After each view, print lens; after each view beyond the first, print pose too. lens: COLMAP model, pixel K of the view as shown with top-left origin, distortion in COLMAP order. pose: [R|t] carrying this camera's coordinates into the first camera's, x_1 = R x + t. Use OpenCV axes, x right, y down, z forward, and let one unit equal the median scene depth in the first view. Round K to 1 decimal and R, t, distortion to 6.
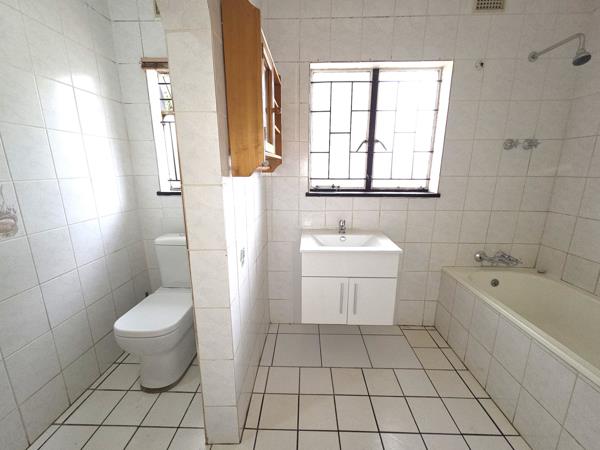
lens RADIAL K [[245.5, 0, 297.6], [0, 245.5, 223.7], [0, 0, 1]] dist [0.000005, -0.000246]
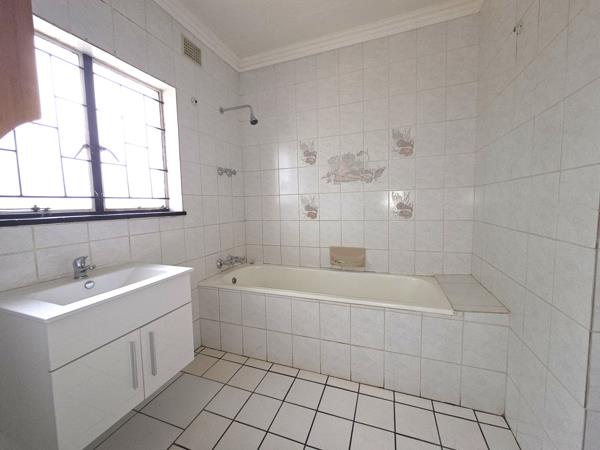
lens RADIAL K [[245.5, 0, 297.6], [0, 245.5, 223.7], [0, 0, 1]] dist [0.000005, -0.000246]
pose [[0.316193, -0.083614, 0.945003, -0.231584], [0.226663, 0.973918, 0.010332, 0.021560], [-0.921220, 0.210930, 0.326898, 0.246845]]
